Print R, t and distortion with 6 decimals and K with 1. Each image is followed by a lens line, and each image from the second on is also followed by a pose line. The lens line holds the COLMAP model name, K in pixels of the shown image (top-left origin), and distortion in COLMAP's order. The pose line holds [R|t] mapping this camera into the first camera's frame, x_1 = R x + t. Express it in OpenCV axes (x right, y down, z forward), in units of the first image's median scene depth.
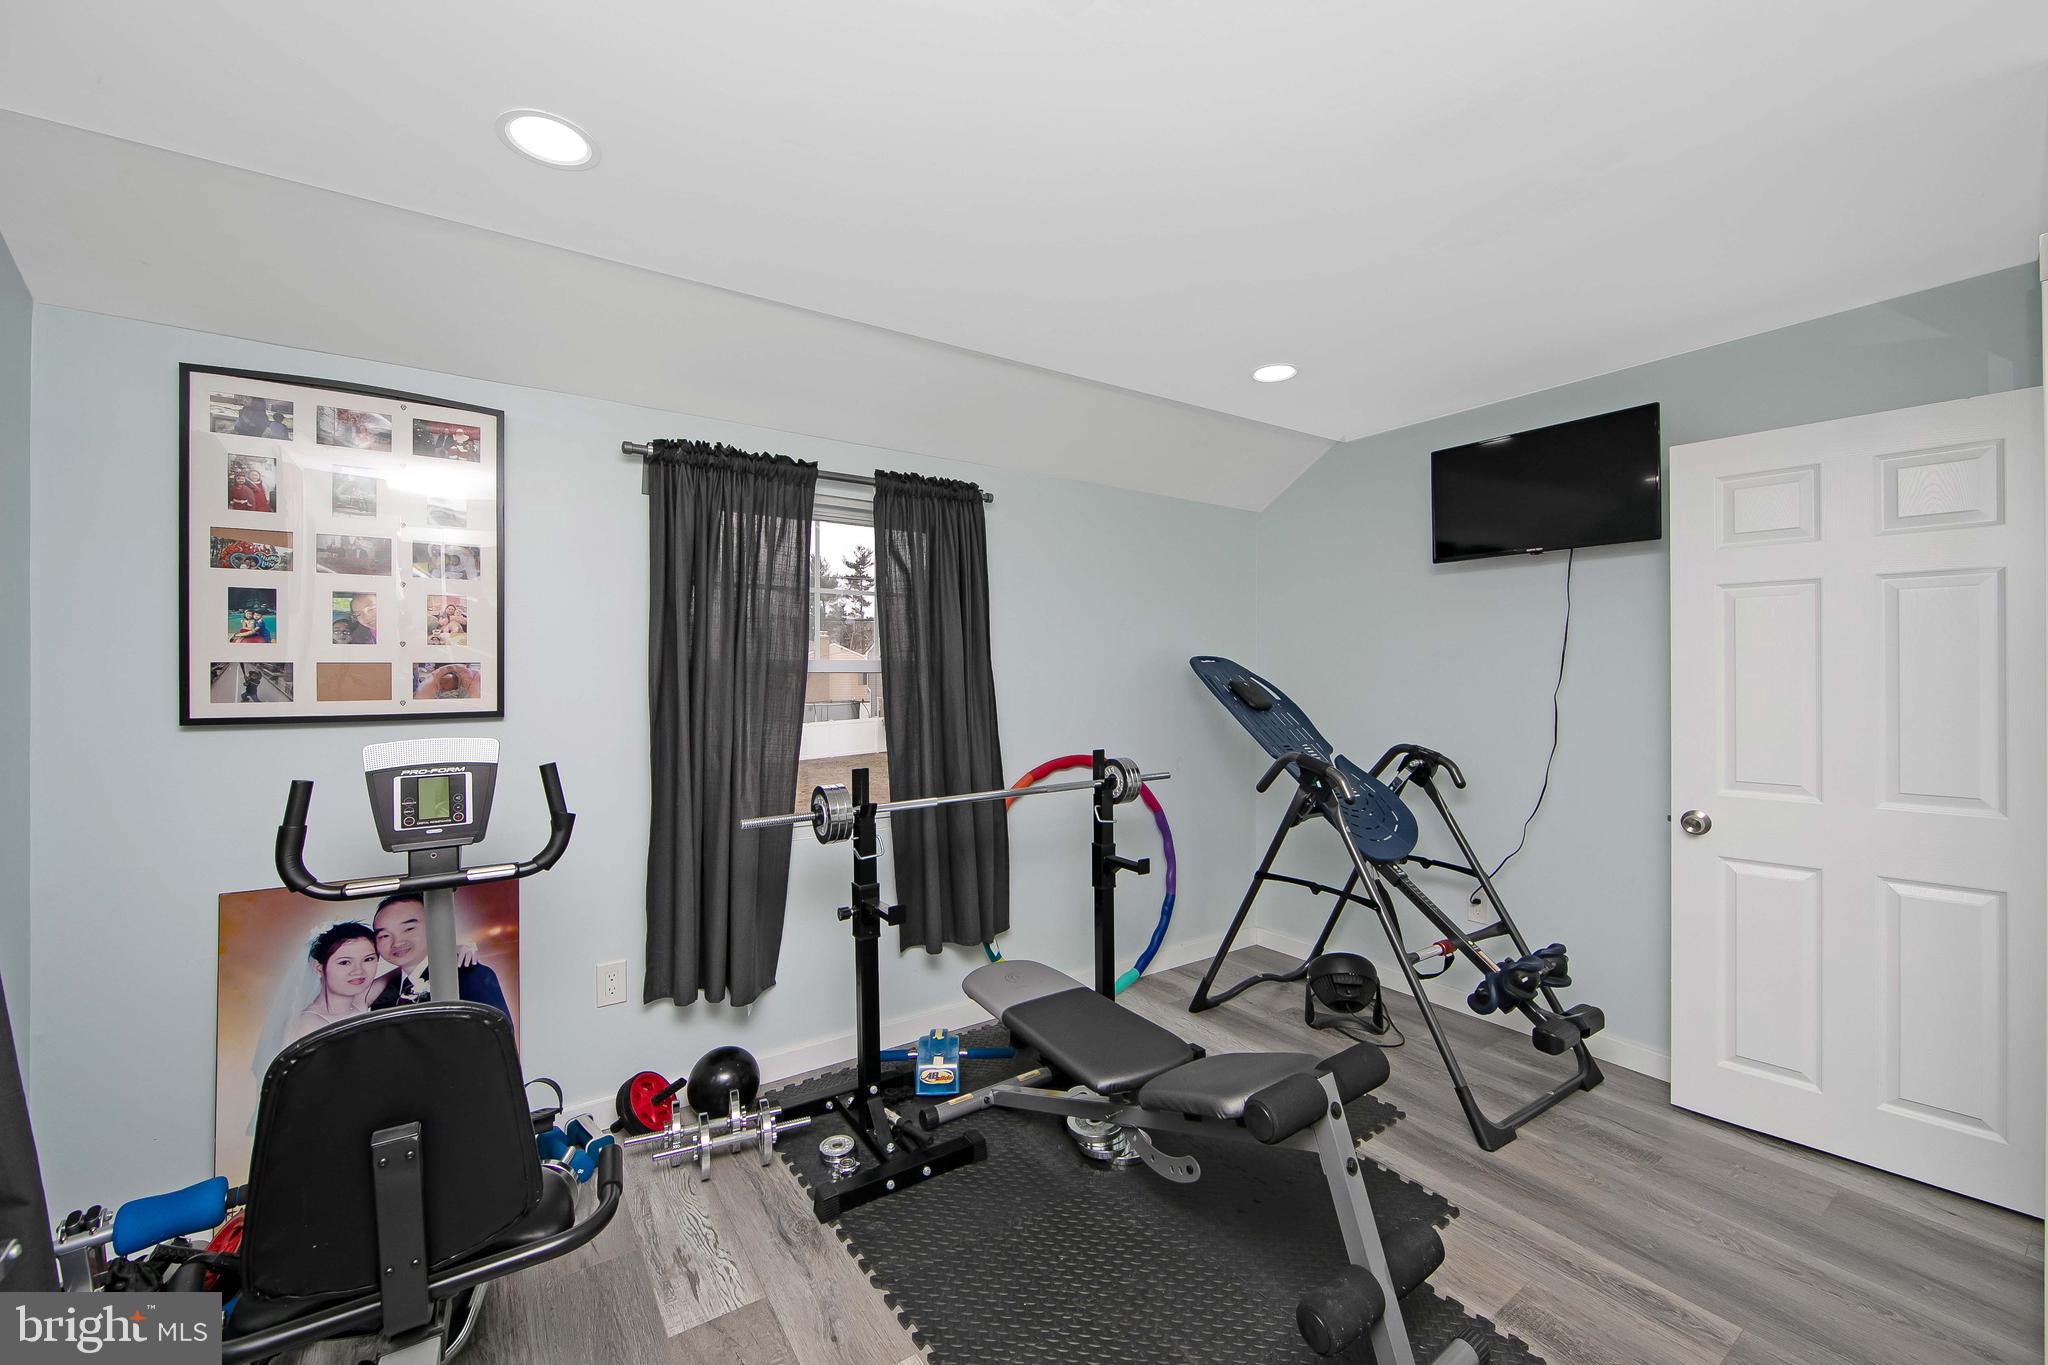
lens RADIAL K [[825.1, 0, 1019.4], [0, 825.1, 660.4], [0, 0, 1]] dist [-0.005793, 0.001223]
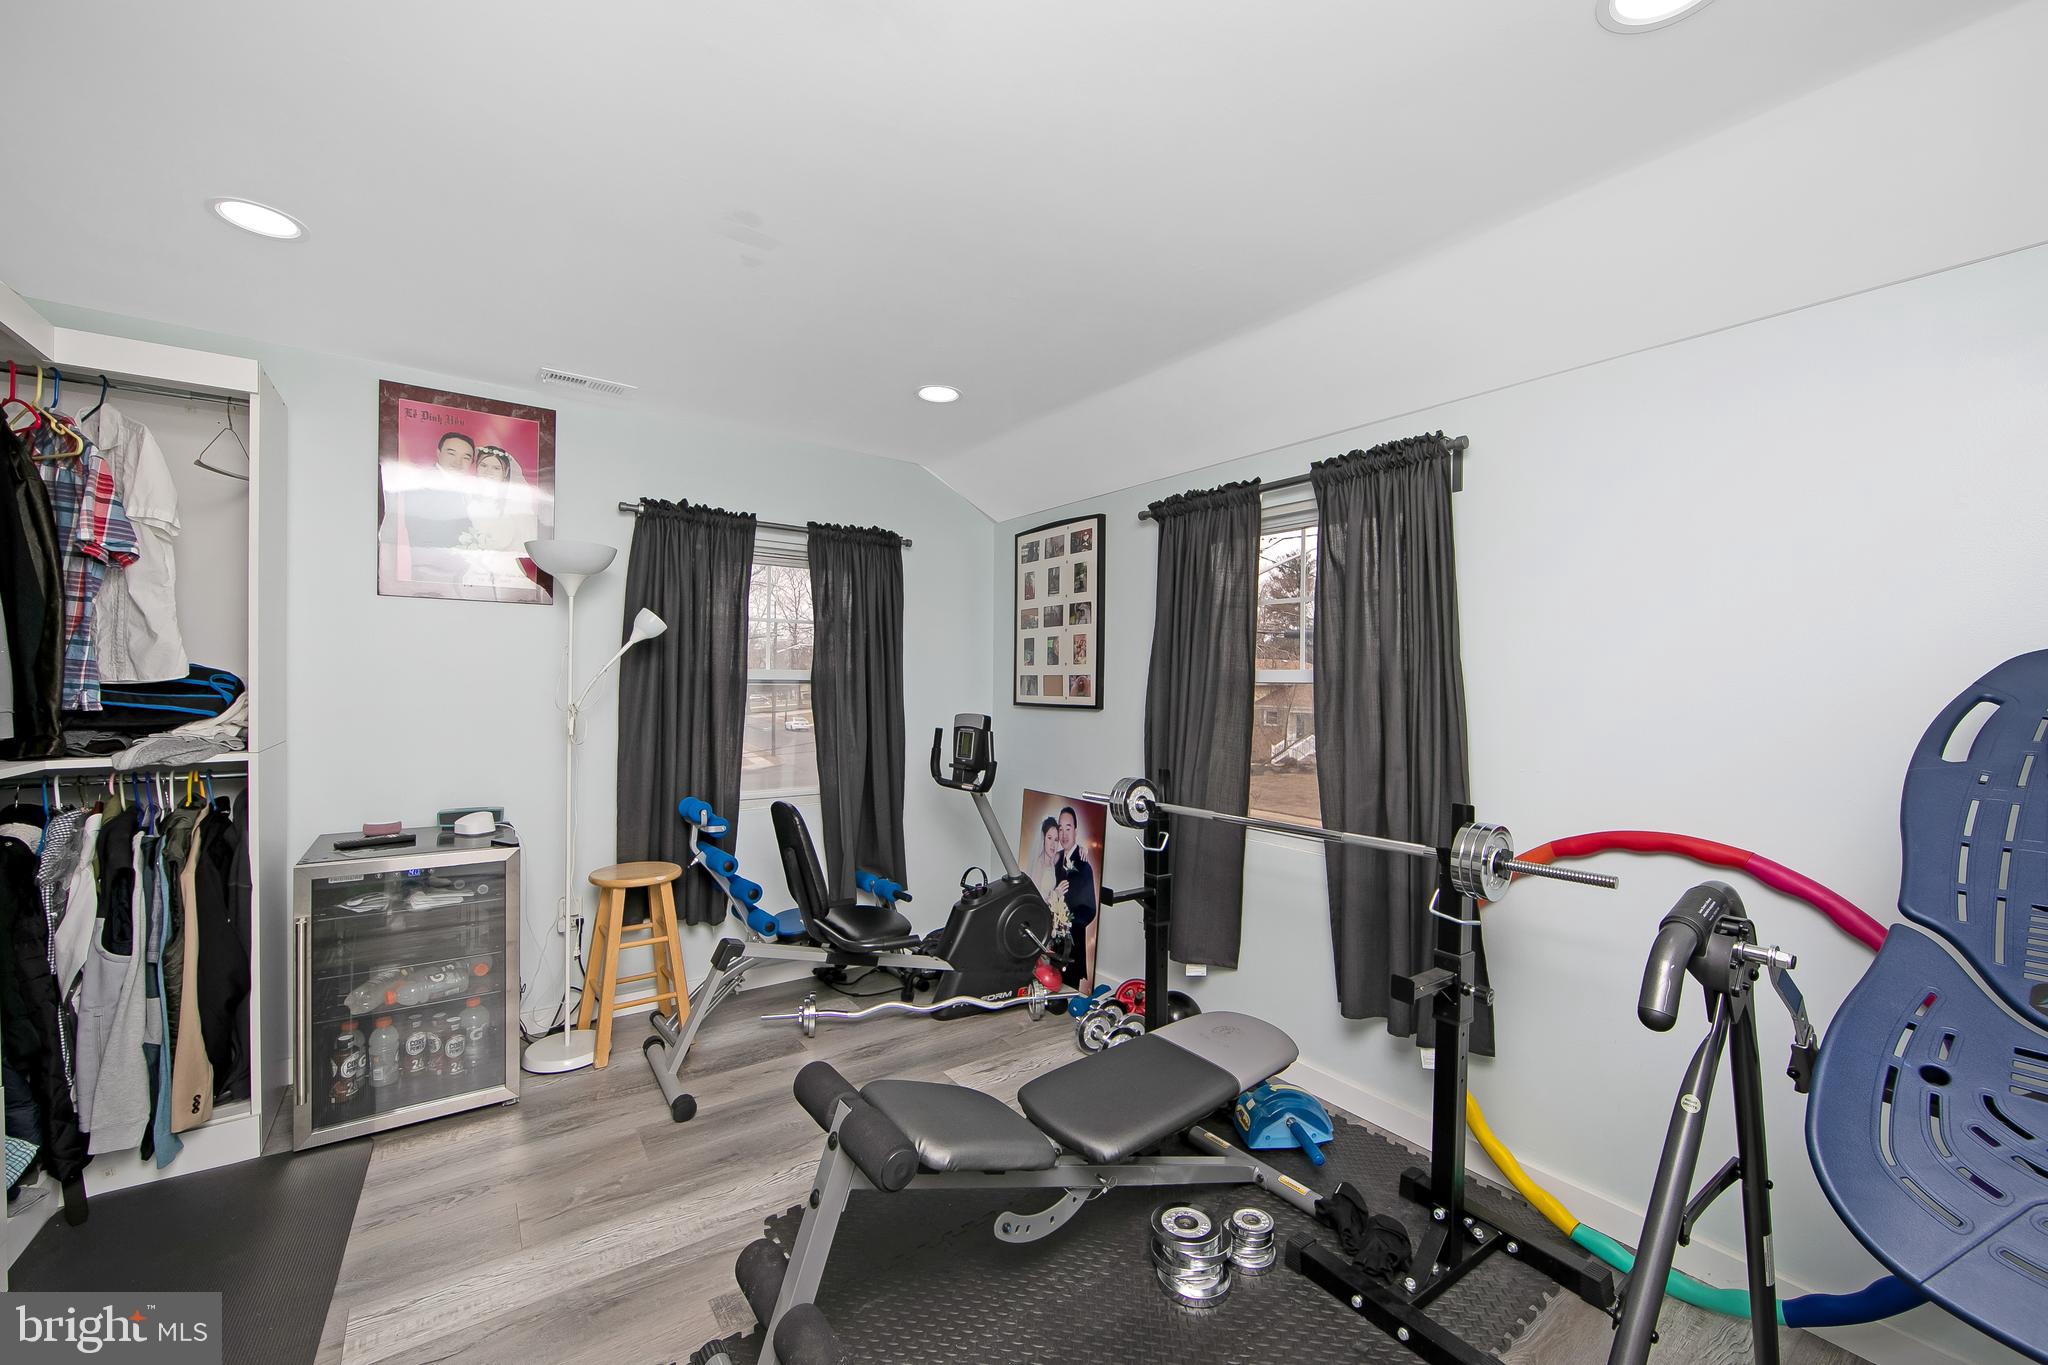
lens RADIAL K [[825.1, 0, 1020.0], [0, 825.1, 684.4], [0, 0, 1]] dist [-0.005793, 0.001223]
pose [[0.011147, 0.002690, -0.999934, 1.015753], [0.001230, 0.999996, 0.002704, 0.017946], [0.999937, -0.001260, 0.011143, 0.905324]]
